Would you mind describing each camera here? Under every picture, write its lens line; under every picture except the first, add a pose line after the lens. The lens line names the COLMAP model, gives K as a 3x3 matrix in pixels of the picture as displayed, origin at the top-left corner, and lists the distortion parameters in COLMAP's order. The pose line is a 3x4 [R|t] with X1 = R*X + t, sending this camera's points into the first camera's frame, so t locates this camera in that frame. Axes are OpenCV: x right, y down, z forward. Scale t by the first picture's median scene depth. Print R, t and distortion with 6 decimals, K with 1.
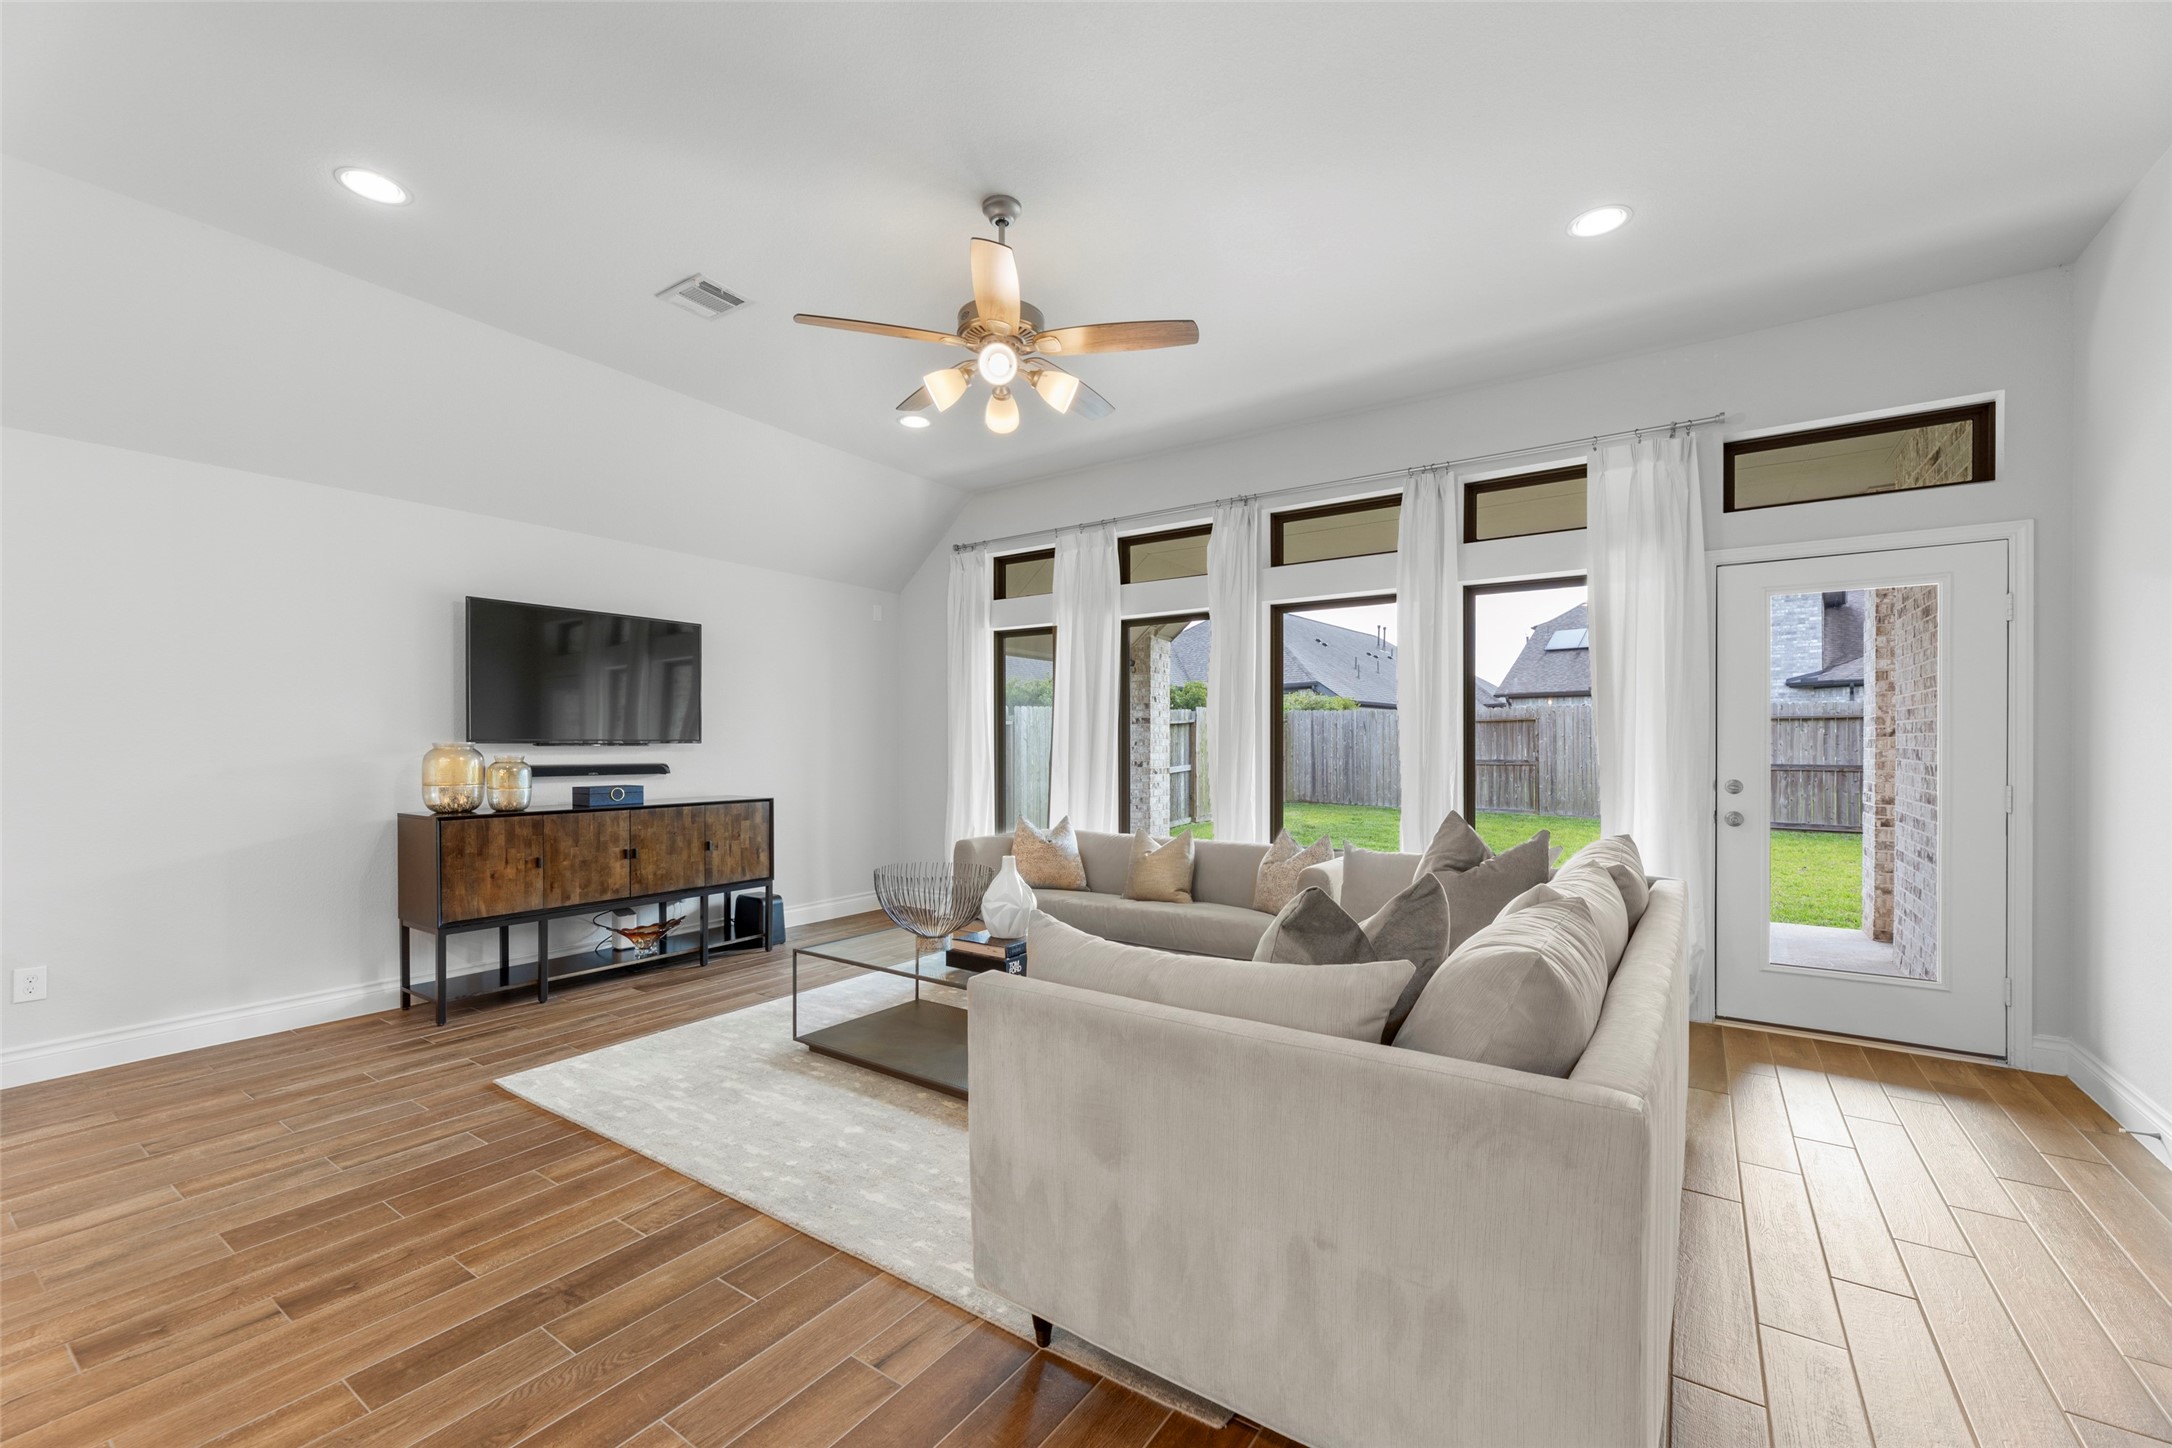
lens RADIAL K [[880.2, 0, 1094.8], [0, 880.2, 746.9], [0, 0, 1]] dist [-0.001440, -0.000199]
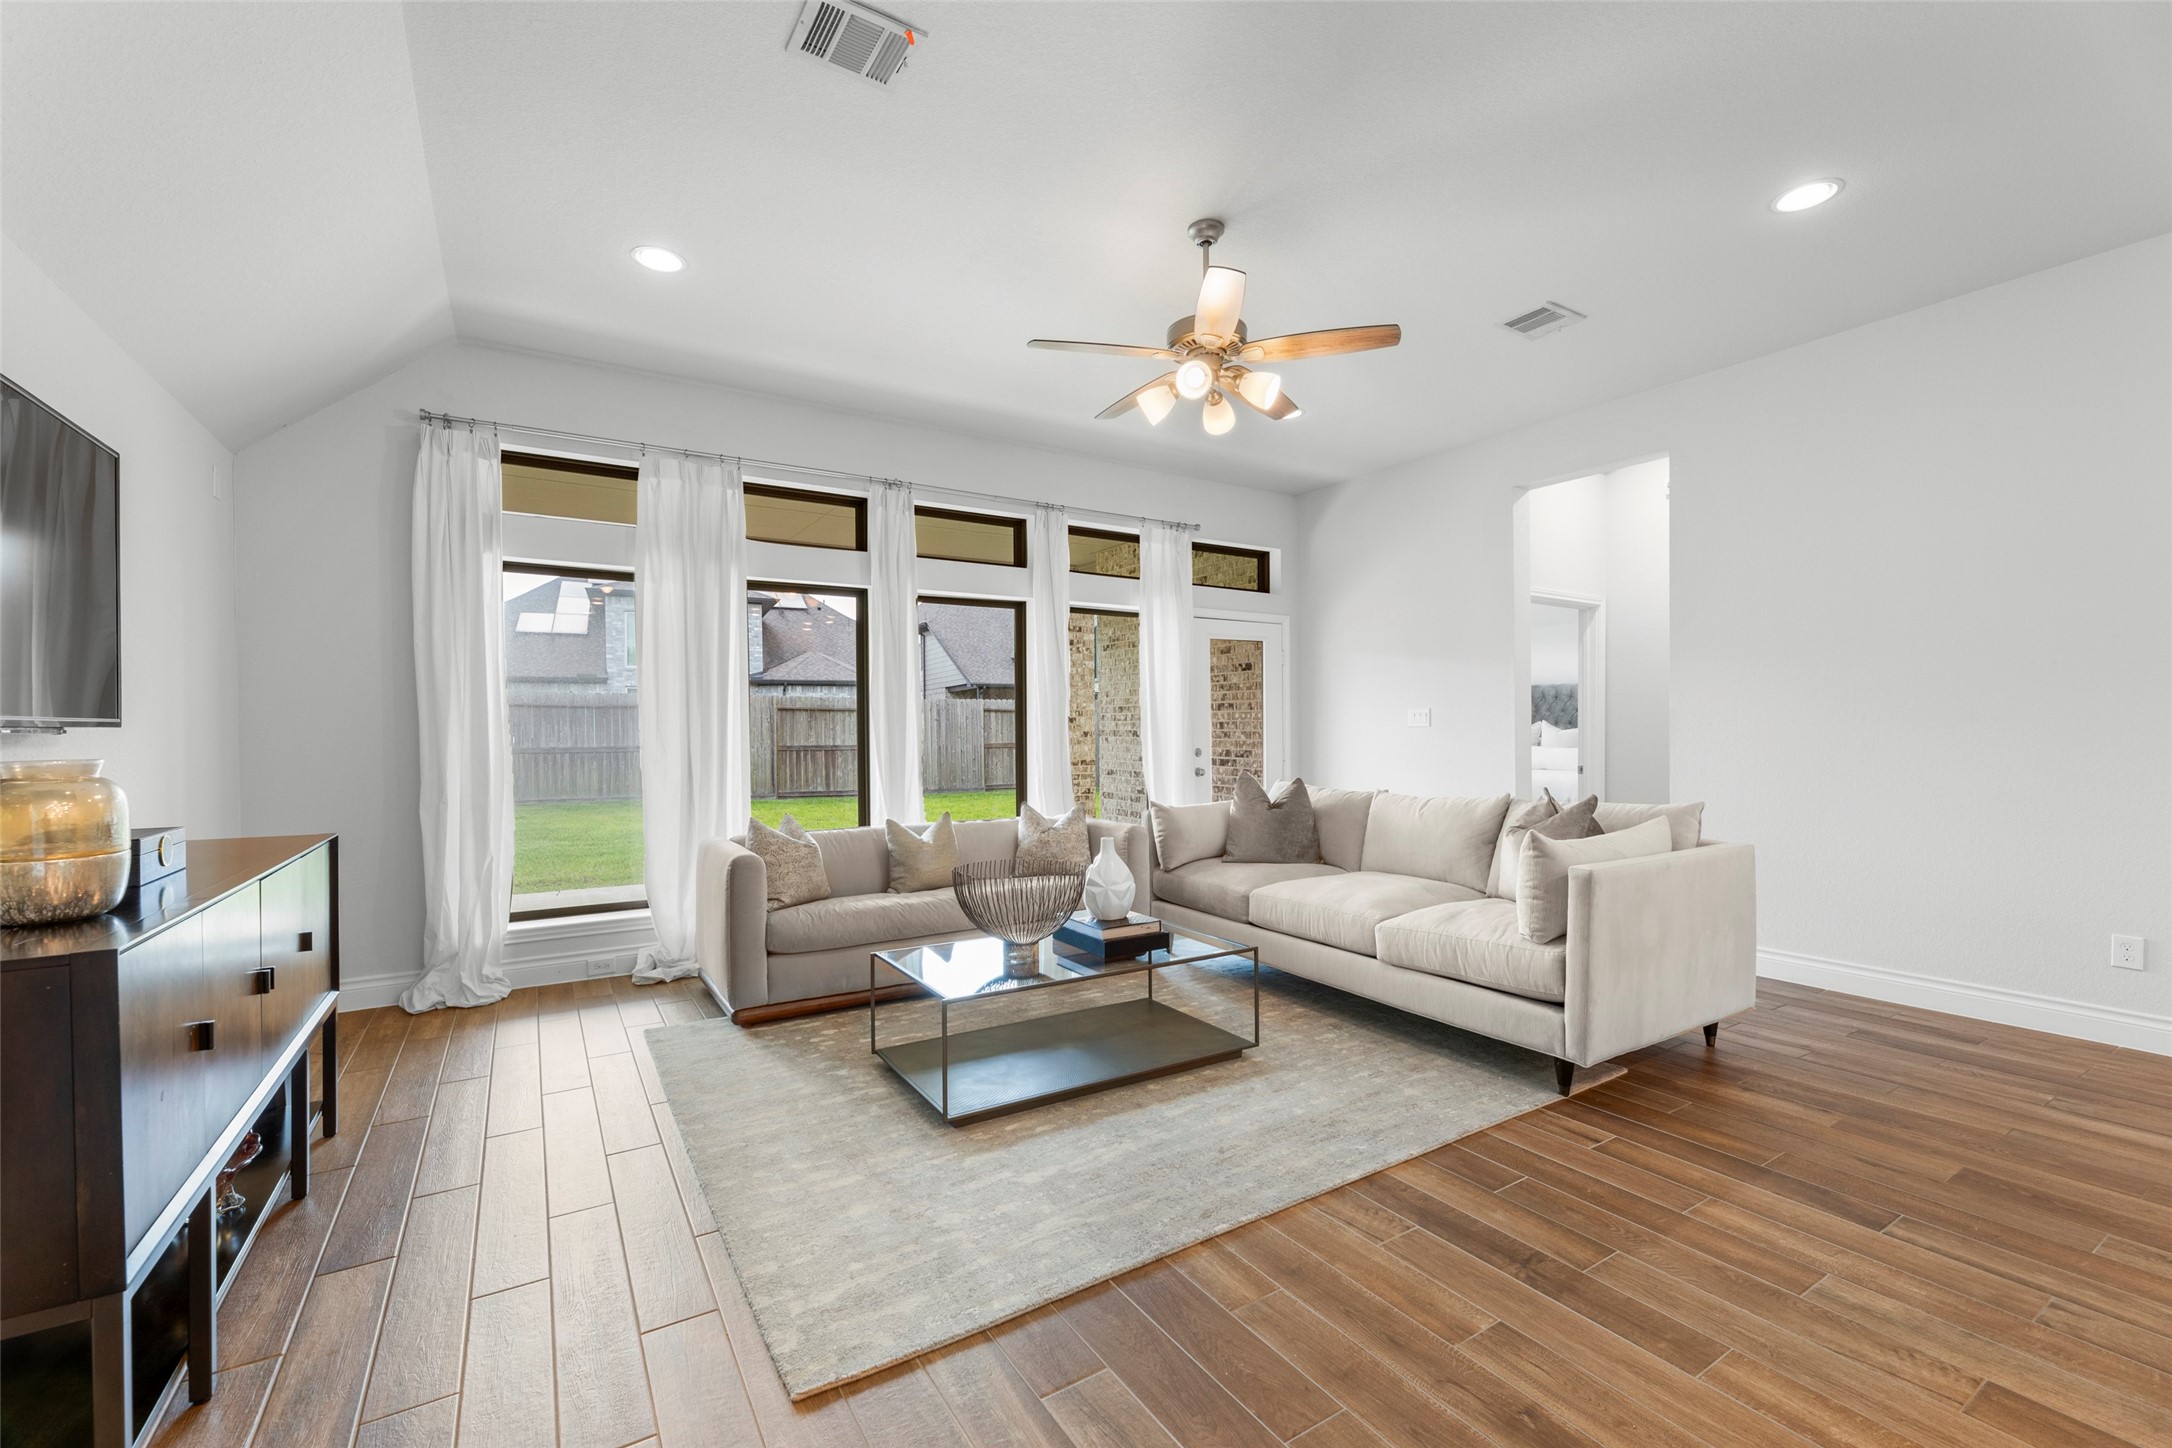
lens RADIAL K [[880.2, 0, 1084.7], [0, 880.2, 725.0], [0, 0, 1]] dist [-0.001440, -0.000199]
pose [[0.415271, 0.002363, 0.909695, -1.016863], [0.007779, 0.999951, -0.006149, 0.003020], [-0.909665, 0.009630, 0.415232, 0.607920]]
